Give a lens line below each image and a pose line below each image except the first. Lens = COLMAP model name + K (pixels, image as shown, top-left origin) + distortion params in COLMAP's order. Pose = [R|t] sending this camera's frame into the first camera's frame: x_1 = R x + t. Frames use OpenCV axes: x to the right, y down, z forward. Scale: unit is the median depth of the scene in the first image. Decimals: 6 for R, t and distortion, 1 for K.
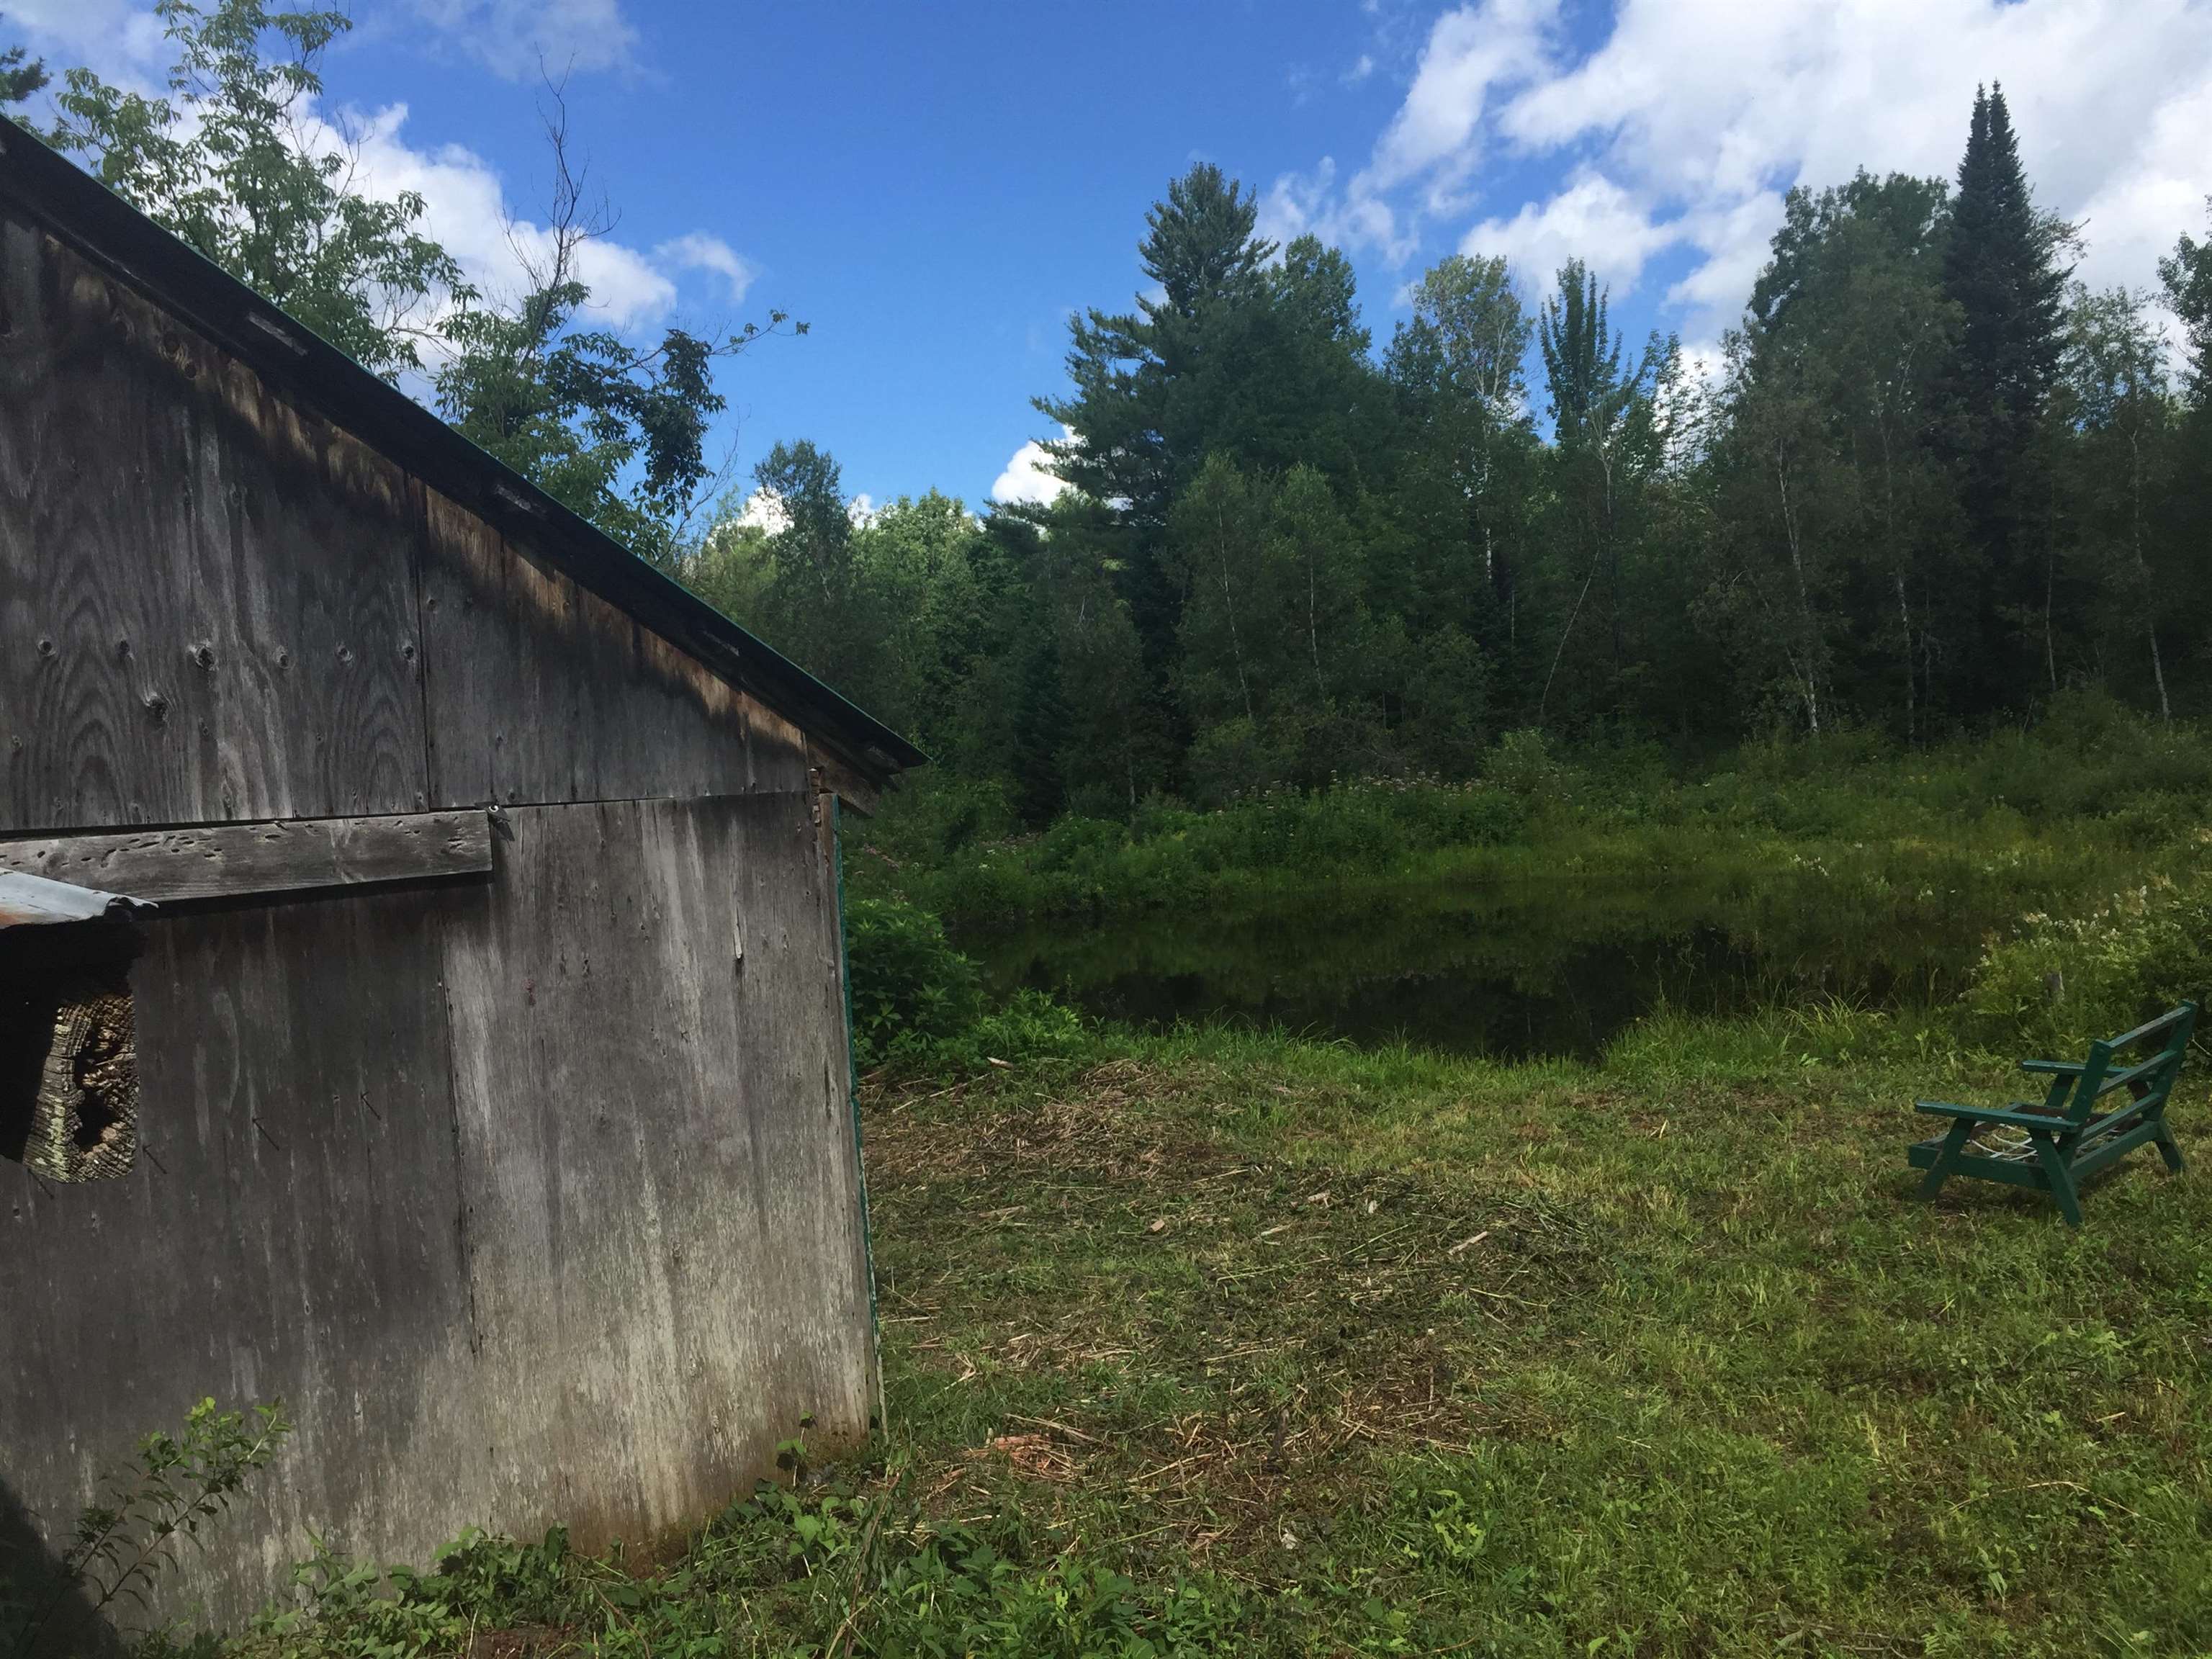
lens RADIAL K [[1892.7, 0, 1140.6], [0, 1892.7, 818.7], [0, 0, 1]] dist [0.122085, -0.172991]
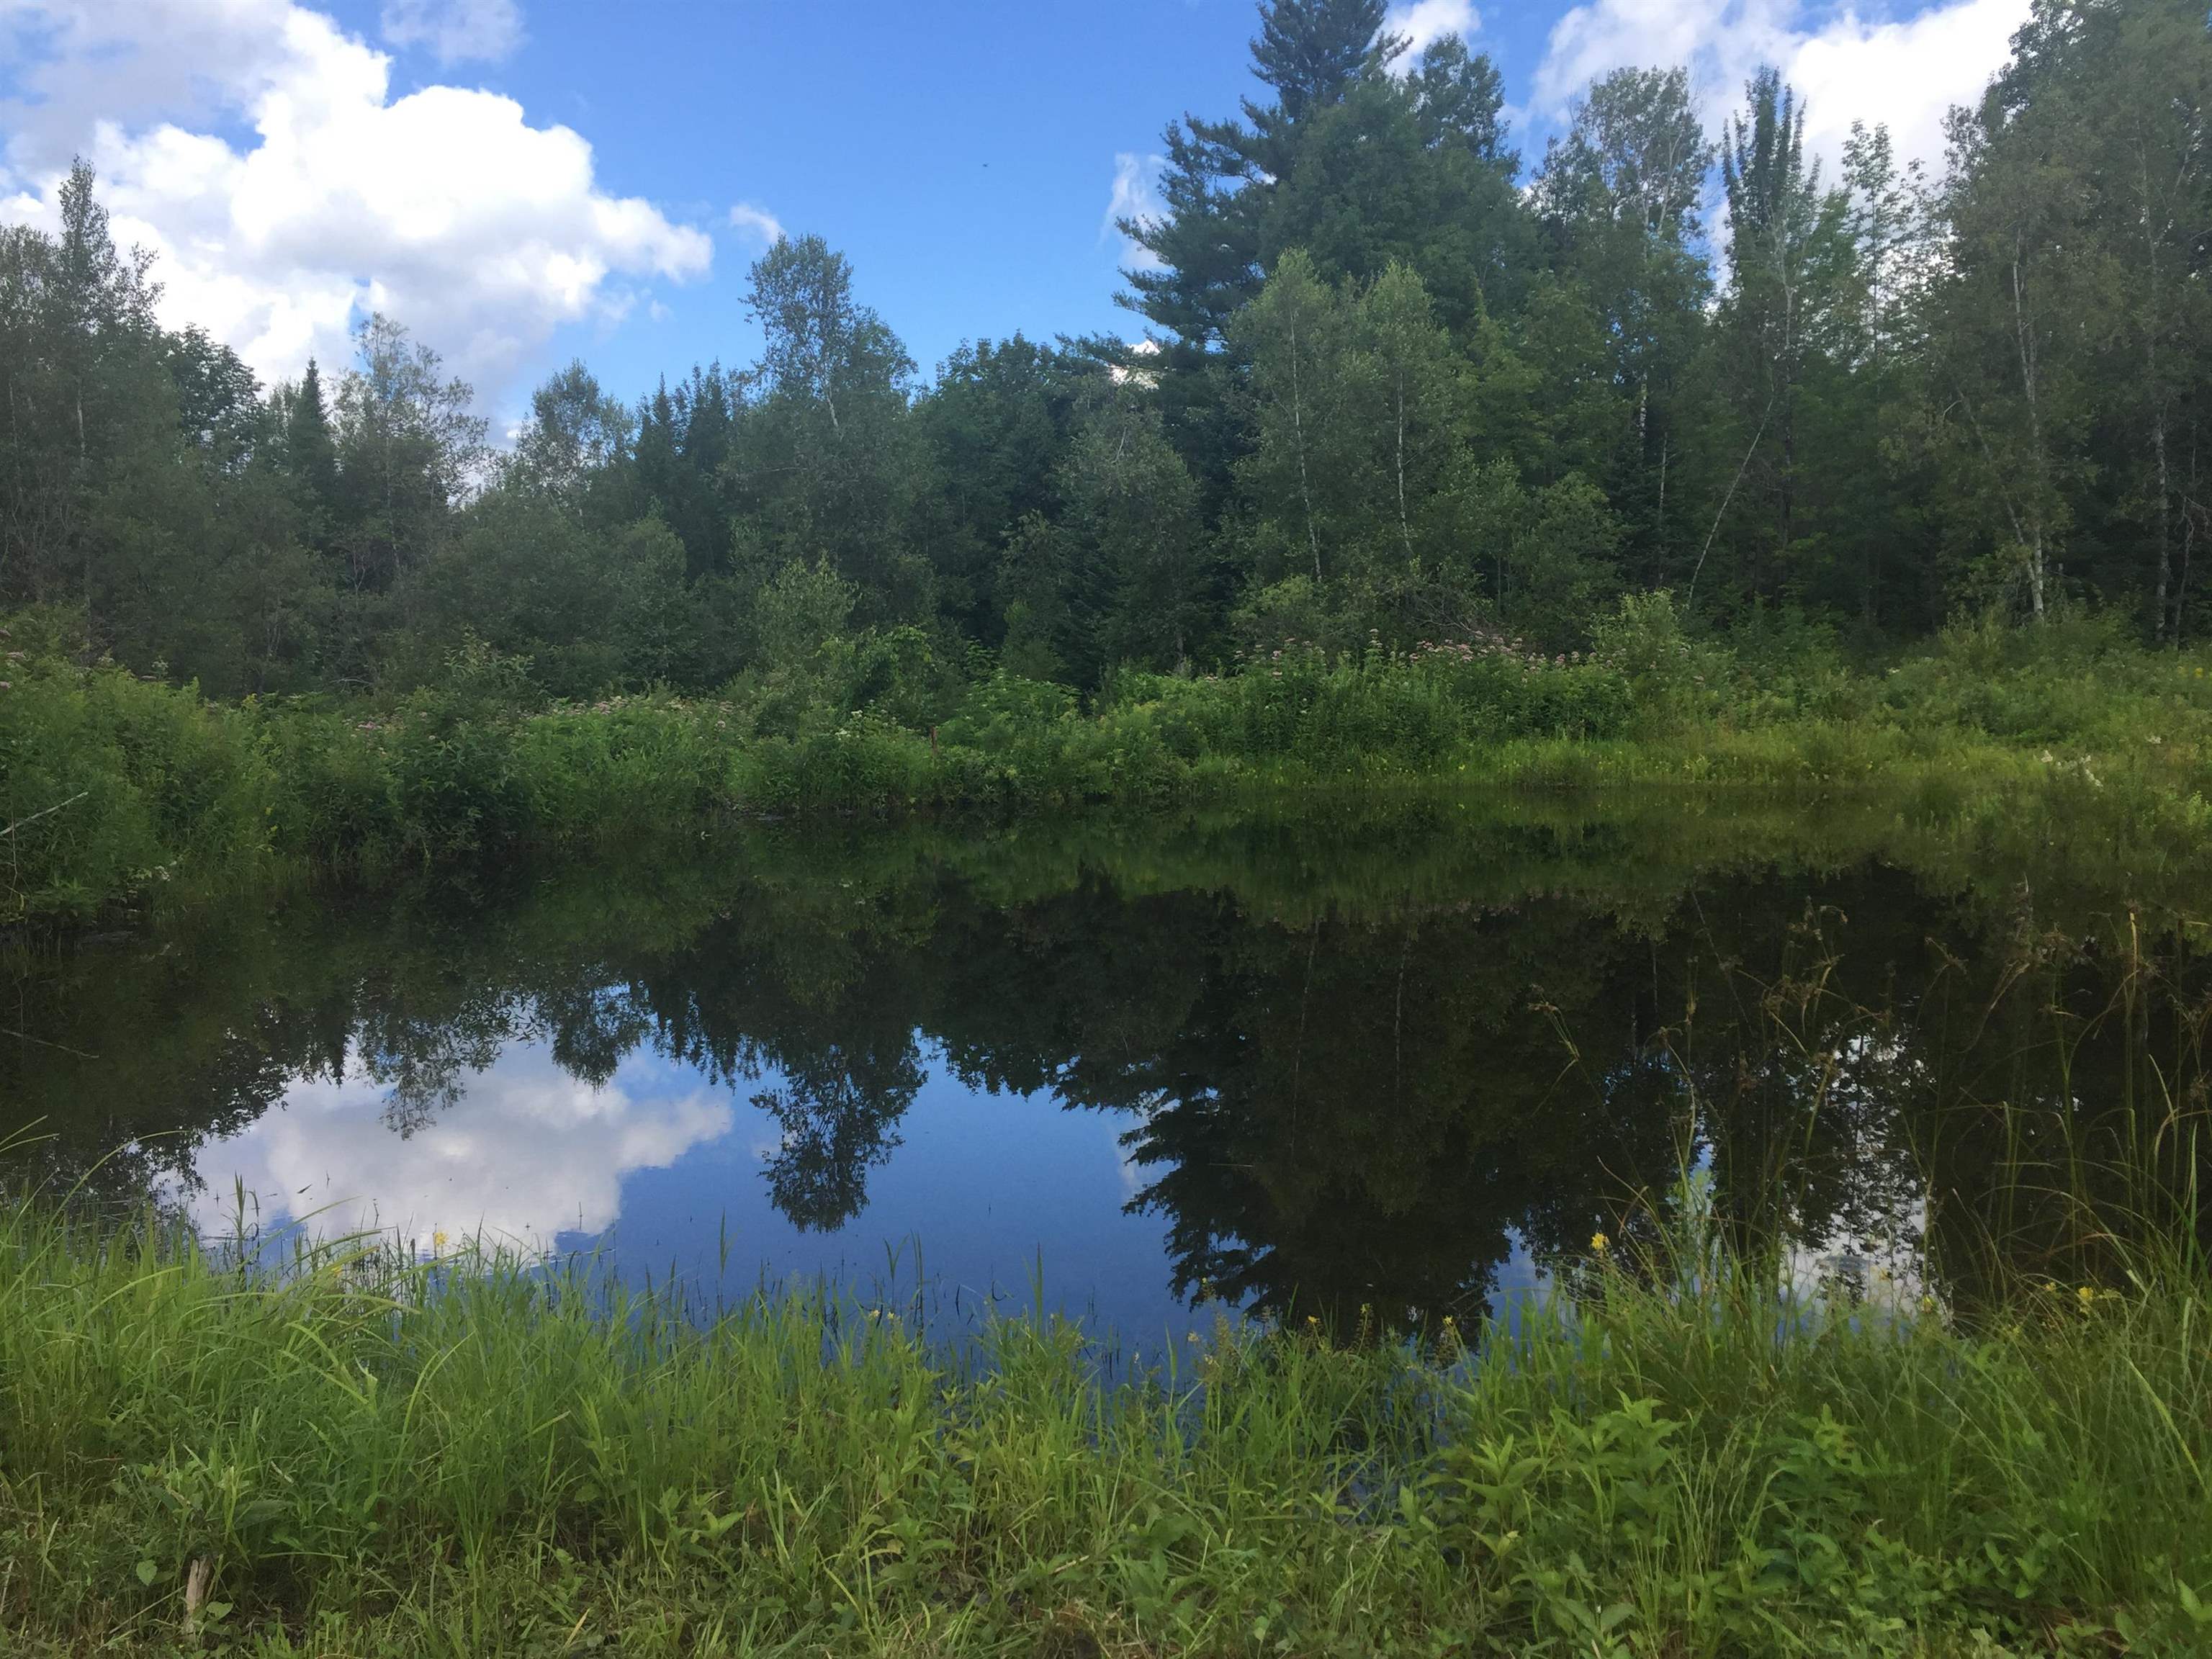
lens RADIAL K [[1918.7, 0, 1109.1], [0, 1918.7, 808.1], [0, 0, 1]] dist [0.127092, -0.159996]
pose [[0.995074, 0.042648, -0.089489, 0.040649], [-0.038350, 0.998052, 0.049213, 0.006583], [0.091414, -0.045539, 0.994771, 0.137796]]
